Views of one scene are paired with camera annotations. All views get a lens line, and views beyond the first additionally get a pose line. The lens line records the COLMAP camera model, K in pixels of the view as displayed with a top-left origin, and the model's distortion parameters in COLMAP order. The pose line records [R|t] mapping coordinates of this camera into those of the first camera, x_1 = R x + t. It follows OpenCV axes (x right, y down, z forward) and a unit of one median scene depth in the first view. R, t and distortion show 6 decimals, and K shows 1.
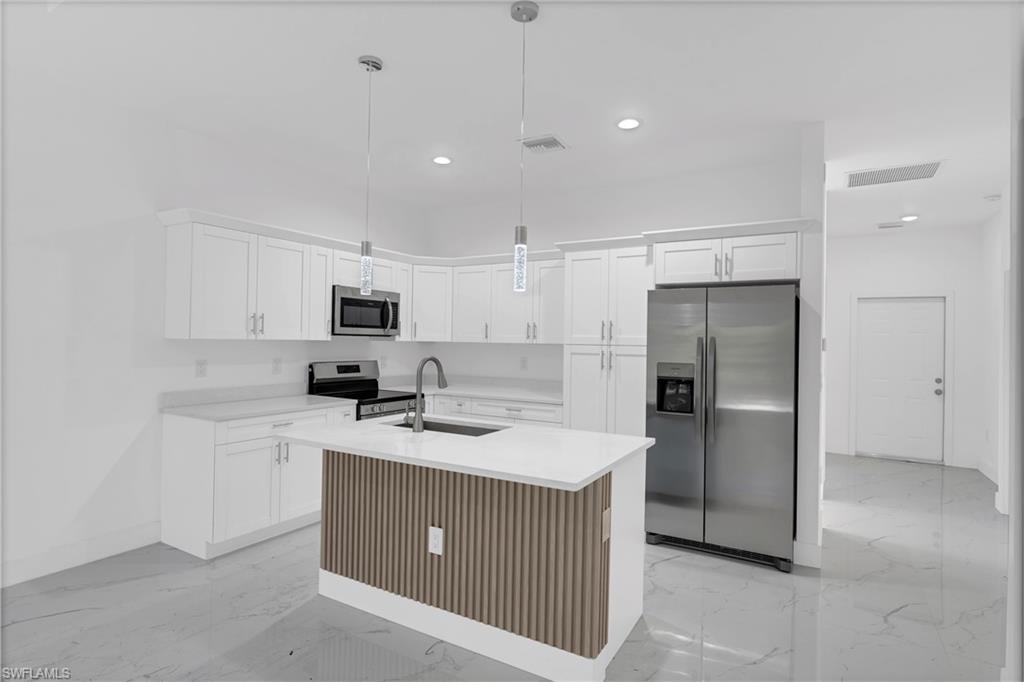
lens RADIAL K [[532.7, 0, 510.5], [0, 532.7, 340.9], [0, 0, 1]] dist [-0.005762, 0.003398]
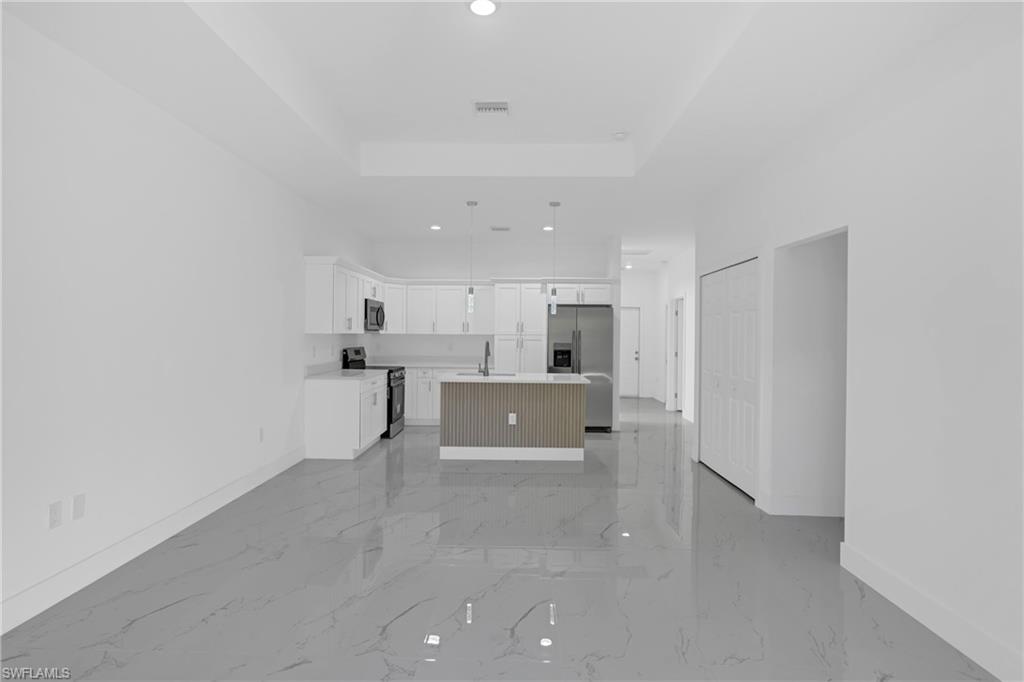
lens RADIAL K [[532.7, 0, 508.5], [0, 532.7, 346.1], [0, 0, 1]] dist [-0.005762, 0.003398]
pose [[0.869048, -0.019917, 0.494326, -0.828139], [0.005480, 0.999516, 0.030638, -0.011126], [-0.494697, -0.023917, 0.868737, -0.648029]]
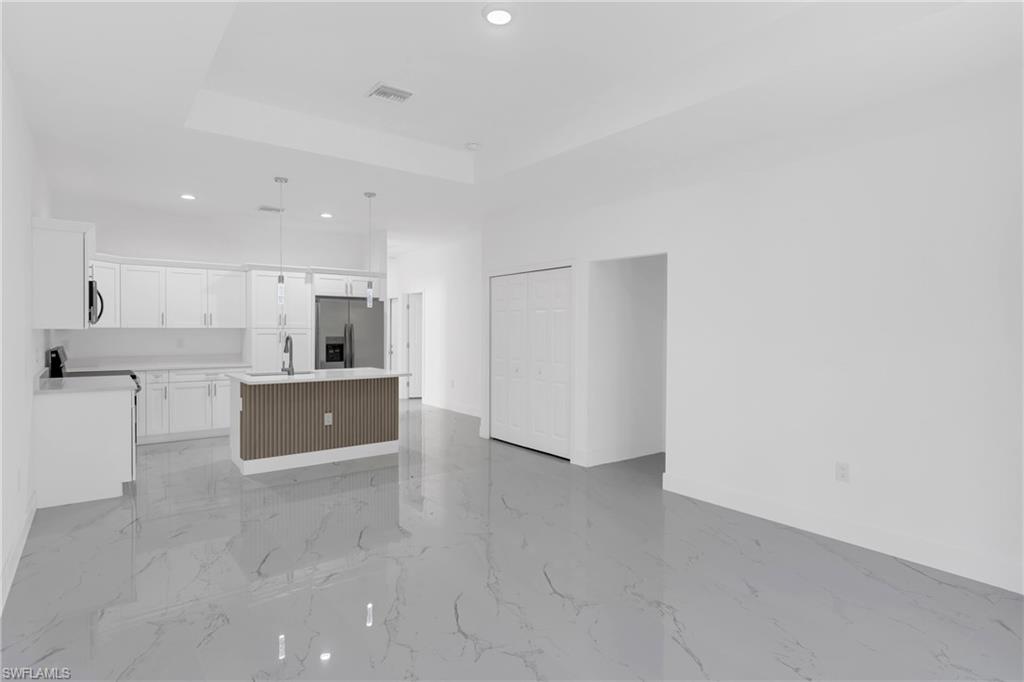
lens RADIAL K [[532.7, 0, 504.8], [0, 532.7, 338.7], [0, 0, 1]] dist [-0.005762, 0.003398]
pose [[0.371324, -0.033023, 0.927916, -1.192871], [0.002266, 0.999397, 0.034660, -0.017512], [-0.928501, -0.010768, 0.371174, -0.302815]]
